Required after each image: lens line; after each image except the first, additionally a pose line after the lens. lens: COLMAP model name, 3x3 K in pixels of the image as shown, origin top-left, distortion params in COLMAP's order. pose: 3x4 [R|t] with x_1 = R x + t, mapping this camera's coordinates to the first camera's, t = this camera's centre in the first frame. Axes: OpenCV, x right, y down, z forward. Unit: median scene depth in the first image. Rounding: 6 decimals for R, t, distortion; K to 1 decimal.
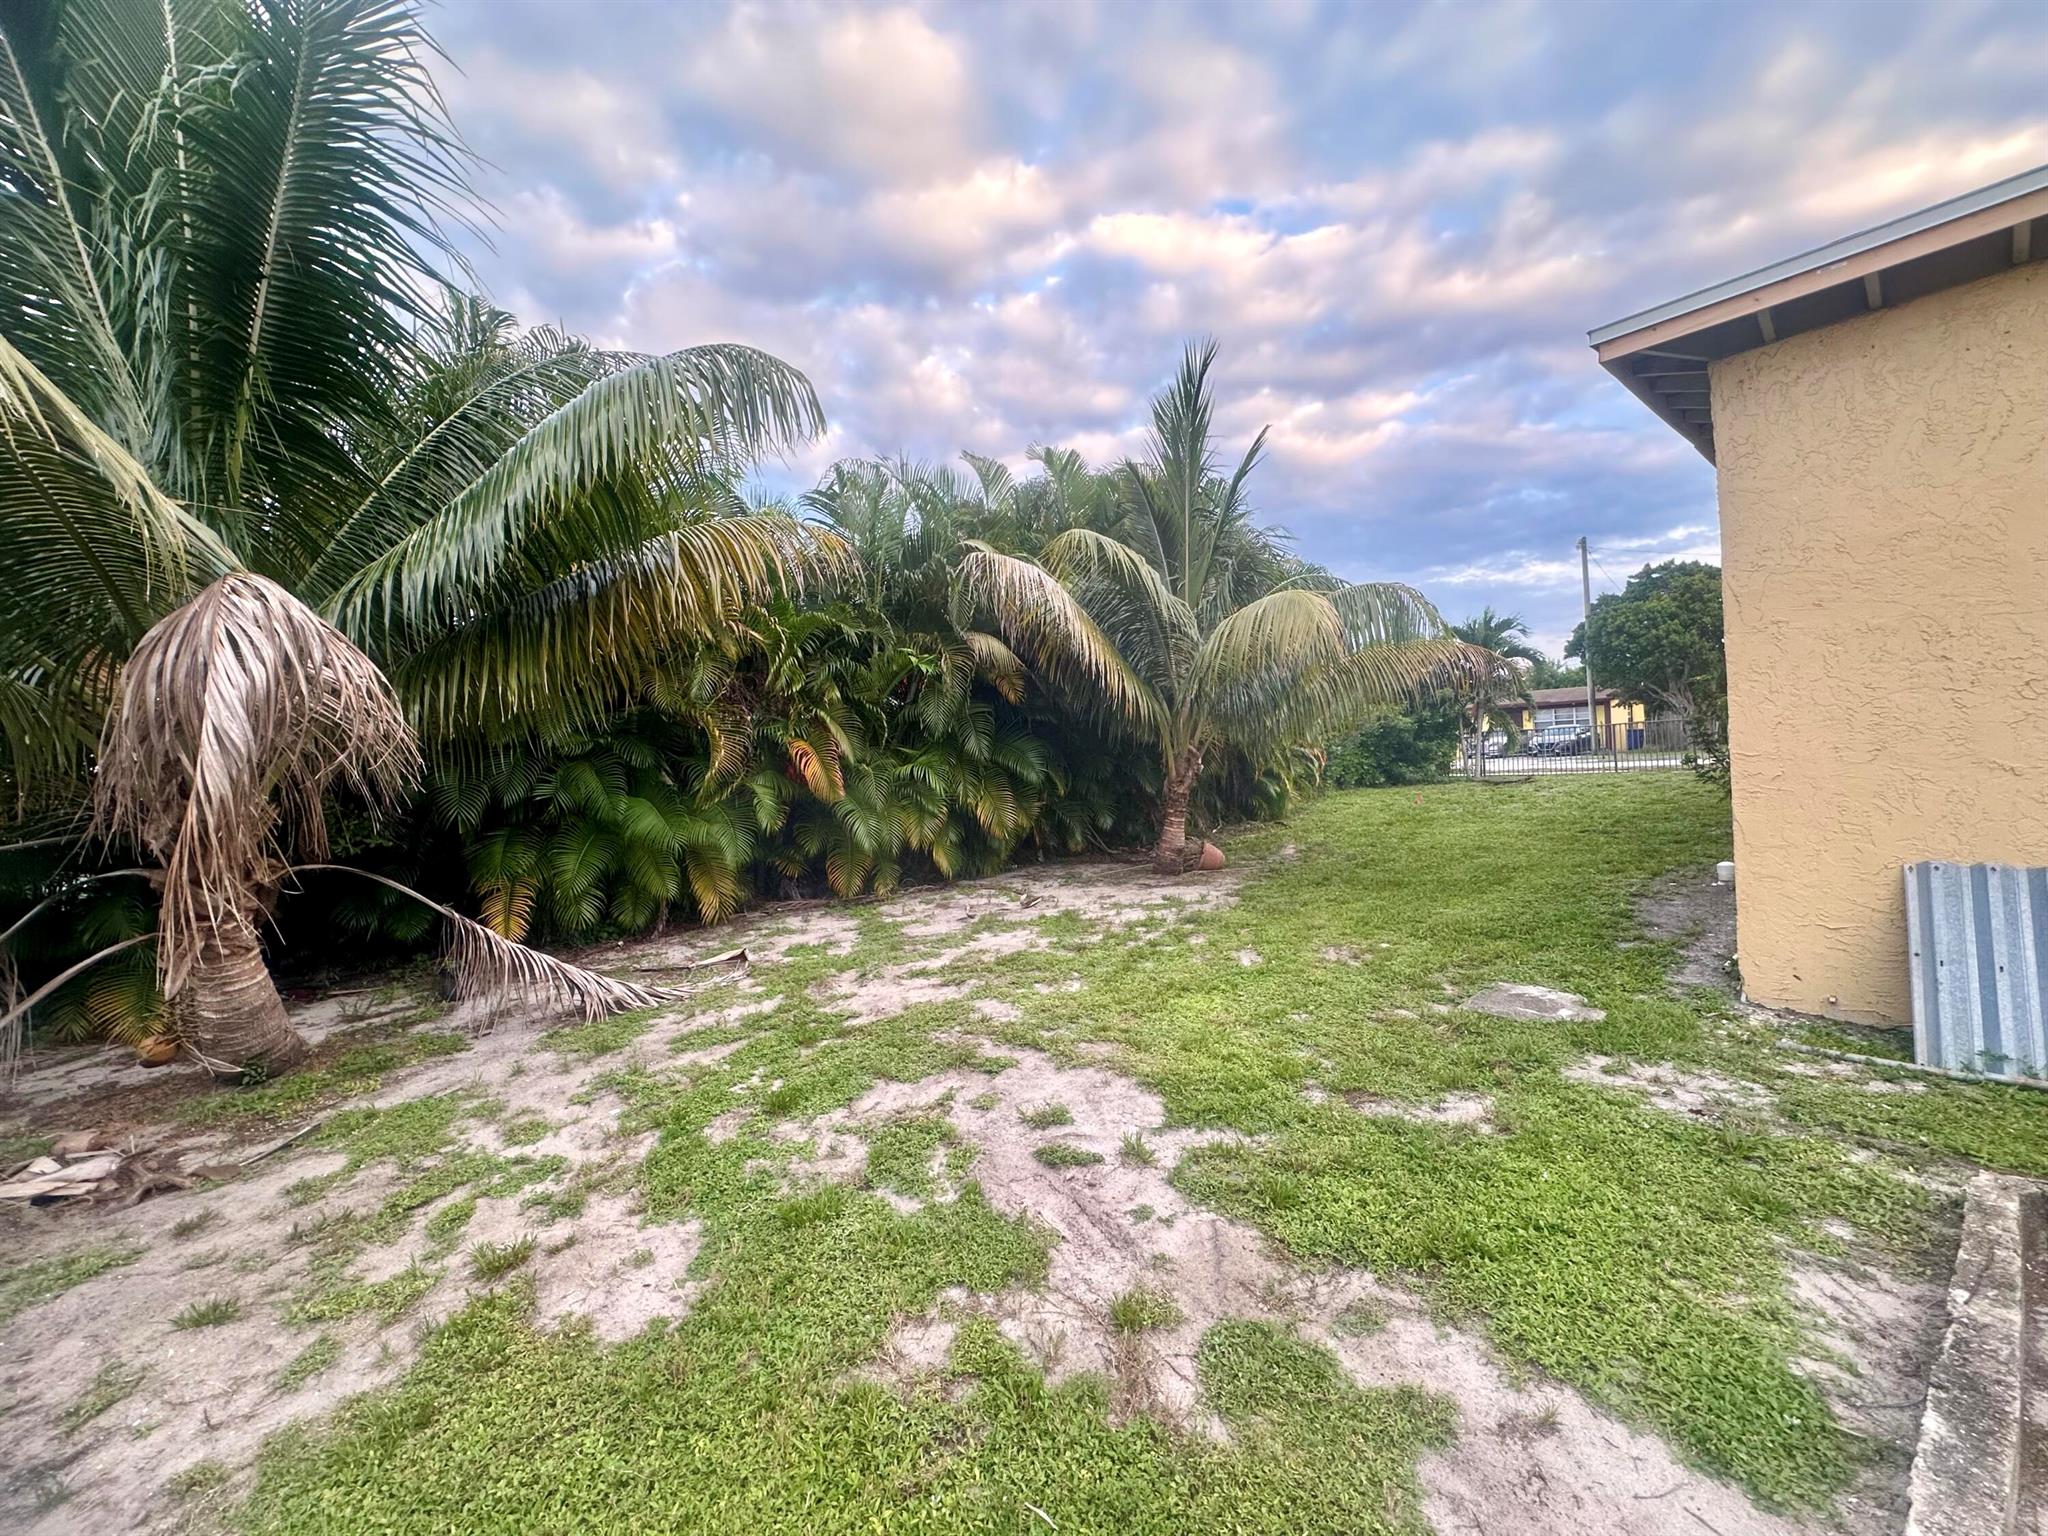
lens RADIAL K [[815.0, 0, 1023.6], [0, 815.0, 763.4], [0, 0, 1]] dist [-0.000511, 0.000404]
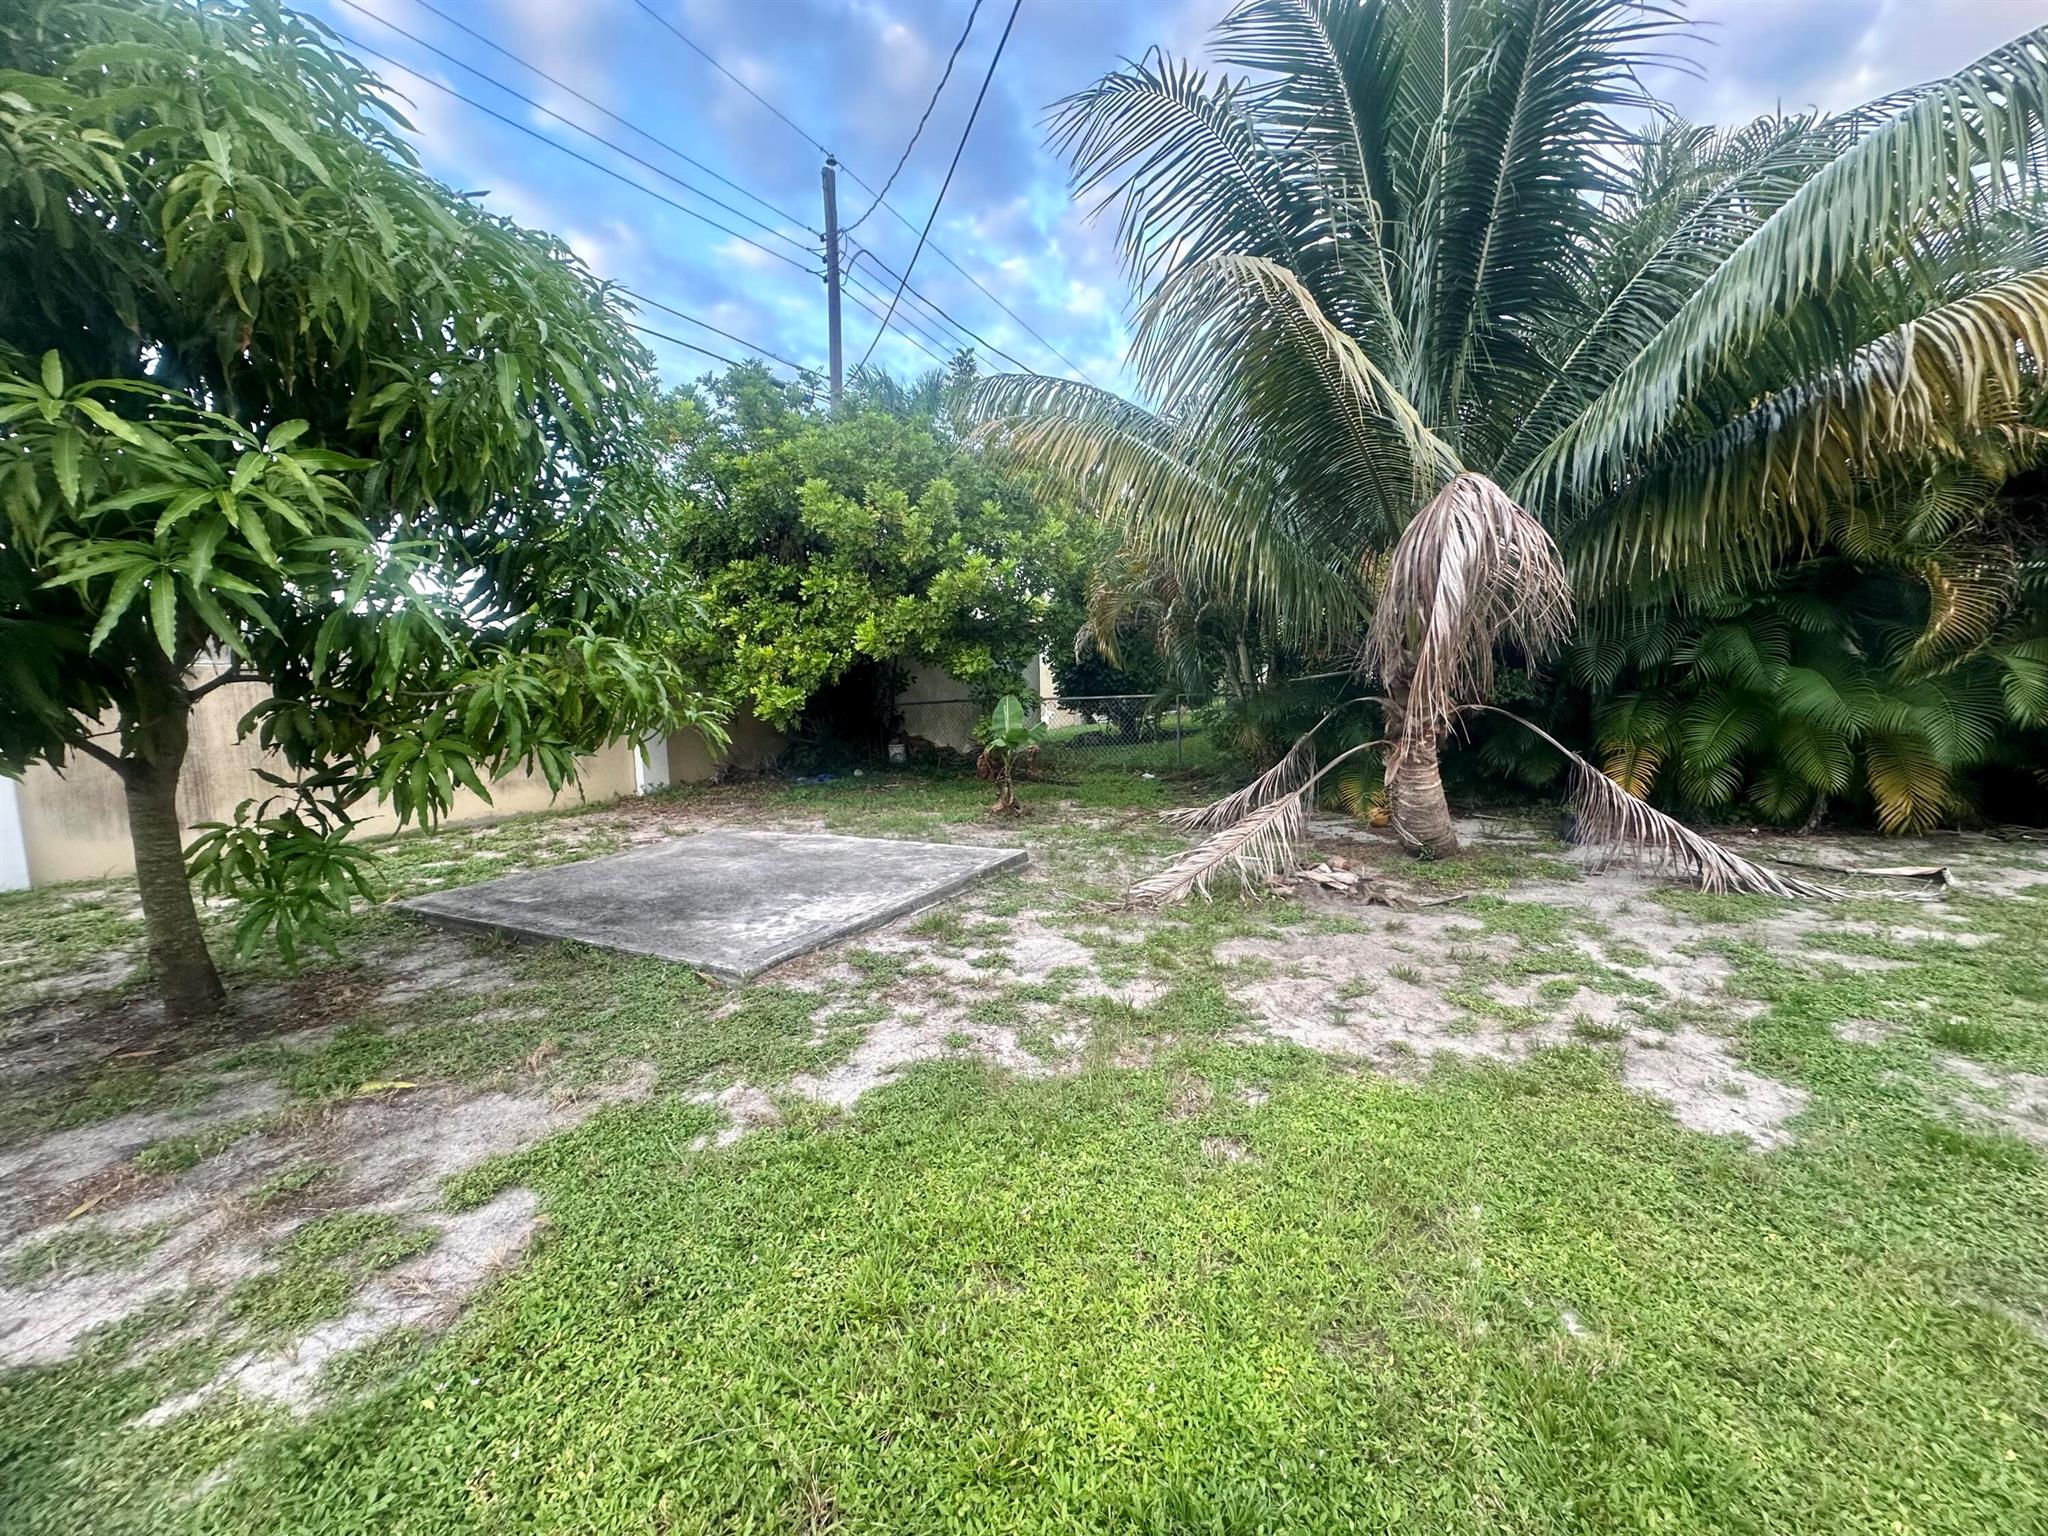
lens RADIAL K [[815.0, 0, 1023.8], [0, 815.0, 768.0], [0, 0, 1]] dist [-0.000511, 0.000404]
pose [[0.355645, 0.150057, -0.922496, 0.073487], [-0.006189, 0.987384, 0.158226, 0.028095], [0.934600, -0.050563, 0.352087, -0.131502]]
